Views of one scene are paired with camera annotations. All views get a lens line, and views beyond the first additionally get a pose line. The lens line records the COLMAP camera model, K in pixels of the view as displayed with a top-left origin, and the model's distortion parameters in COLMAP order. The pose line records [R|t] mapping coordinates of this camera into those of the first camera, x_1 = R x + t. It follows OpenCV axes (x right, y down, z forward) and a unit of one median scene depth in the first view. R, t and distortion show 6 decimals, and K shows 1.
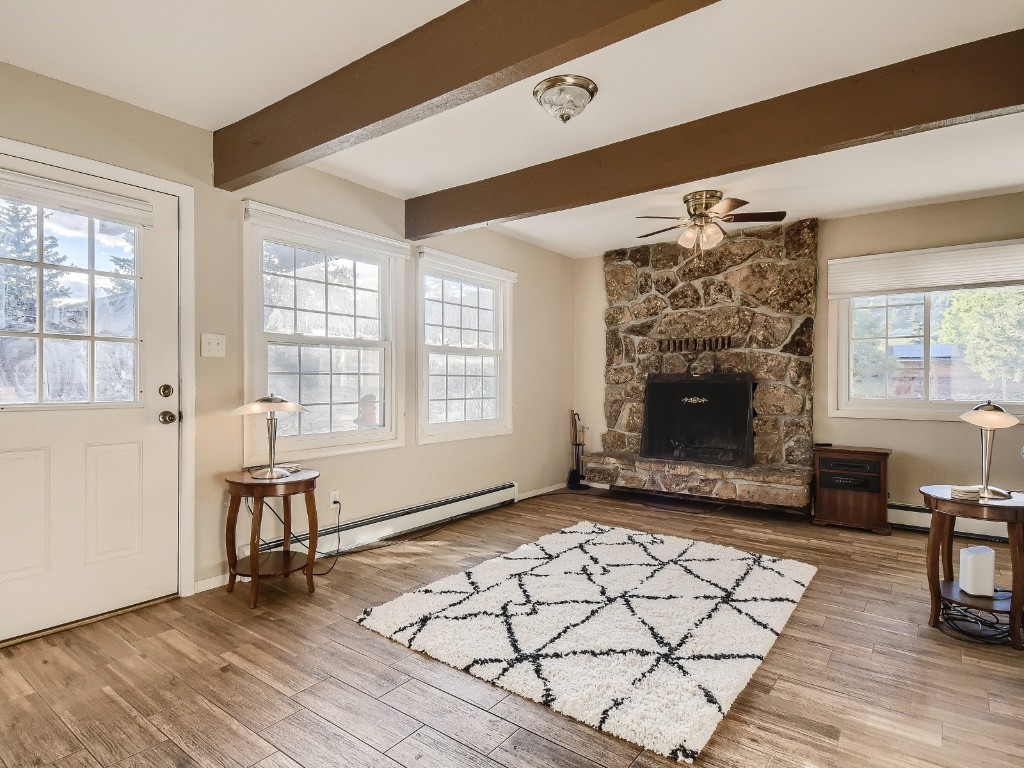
lens RADIAL K [[563.8, 0, 507.3], [0, 563.8, 384.1], [0, 0, 1]] dist [0.015405, -0.002137]
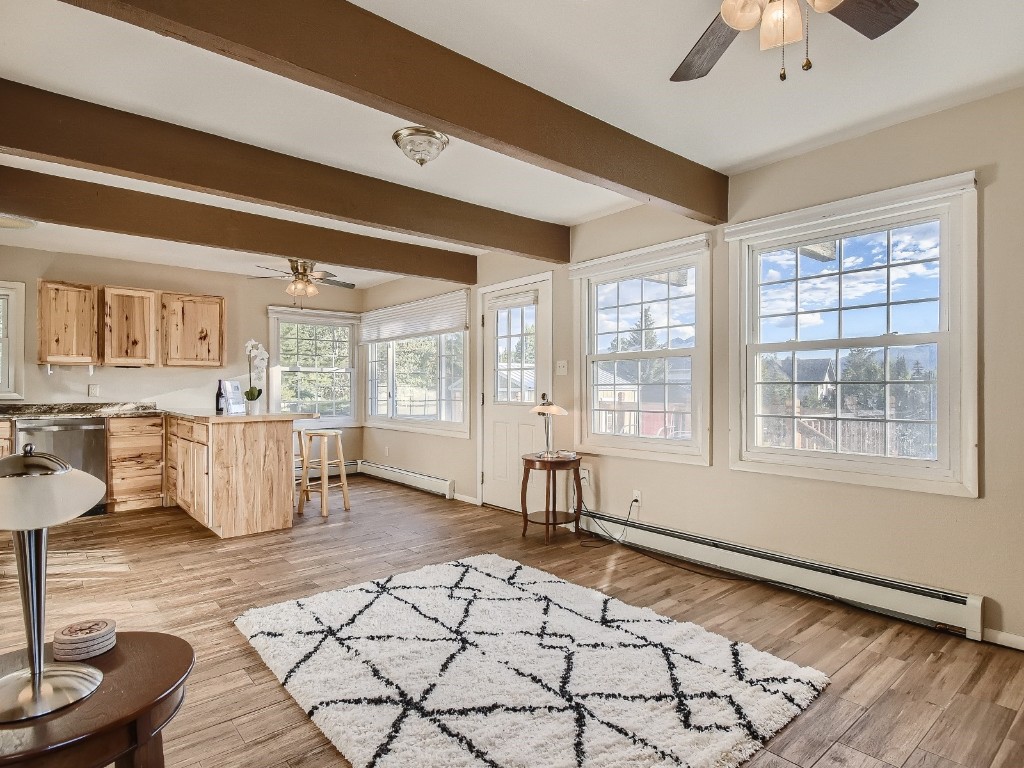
lens RADIAL K [[563.8, 0, 508.4], [0, 563.8, 388.8], [0, 0, 1]] dist [0.015405, -0.002137]
pose [[-0.219751, 0.002420, -0.975553, 0.765604], [-0.008759, 0.999952, 0.004454, -0.009628], [0.975517, 0.009524, -0.219719, 0.930811]]
